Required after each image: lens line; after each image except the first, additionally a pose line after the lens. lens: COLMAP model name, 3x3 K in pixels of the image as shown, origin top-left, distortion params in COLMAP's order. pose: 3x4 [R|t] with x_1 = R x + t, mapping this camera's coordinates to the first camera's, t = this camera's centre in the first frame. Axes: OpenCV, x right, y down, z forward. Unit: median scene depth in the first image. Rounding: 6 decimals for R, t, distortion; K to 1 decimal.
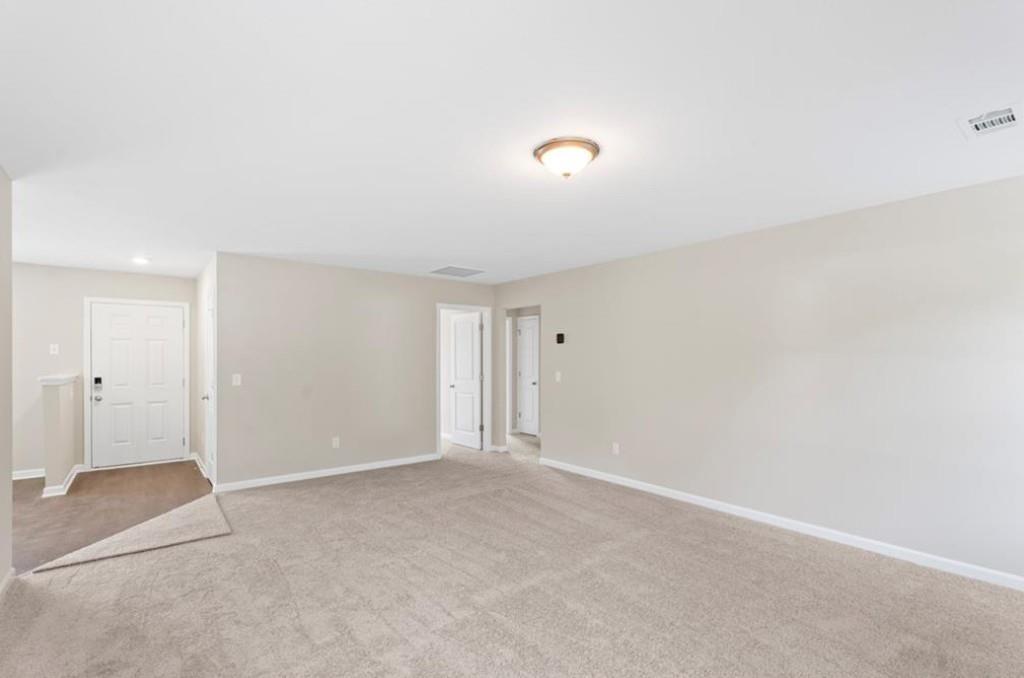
lens RADIAL K [[472.5, 0, 516.7], [0, 472.5, 347.9], [0, 0, 1]] dist [0.012919, -0.000462]
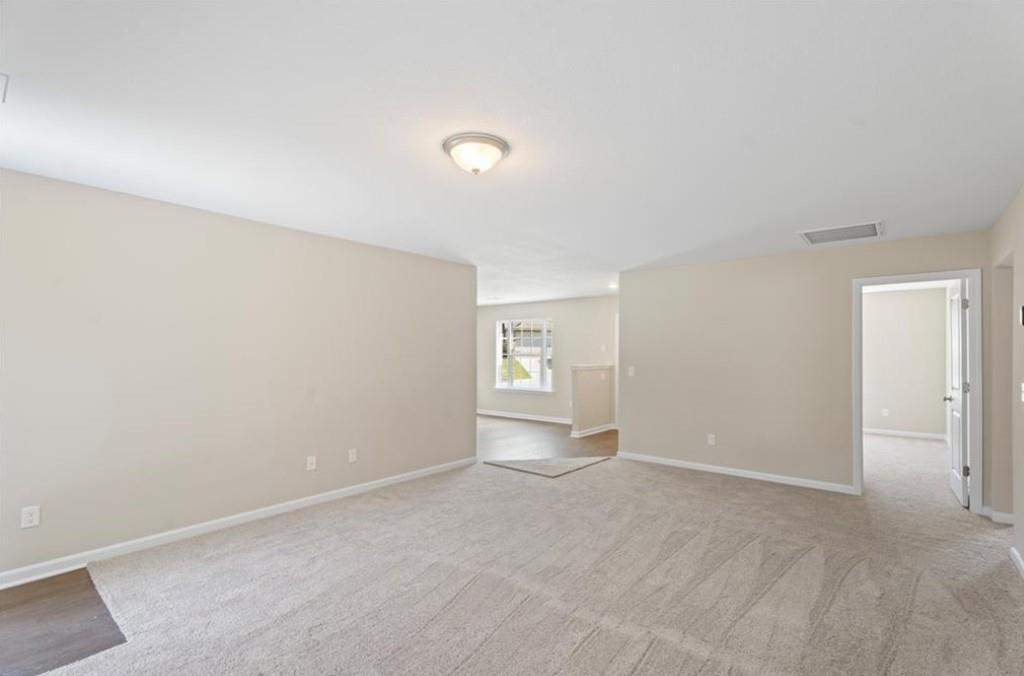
lens RADIAL K [[472.5, 0, 532.0], [0, 472.5, 360.2], [0, 0, 1]] dist [0.012919, -0.000462]
pose [[0.220339, 0.014917, -0.975309, 0.568282], [0.018291, 0.999644, 0.019421, 0.008046], [0.975252, -0.022118, 0.219987, 0.474530]]
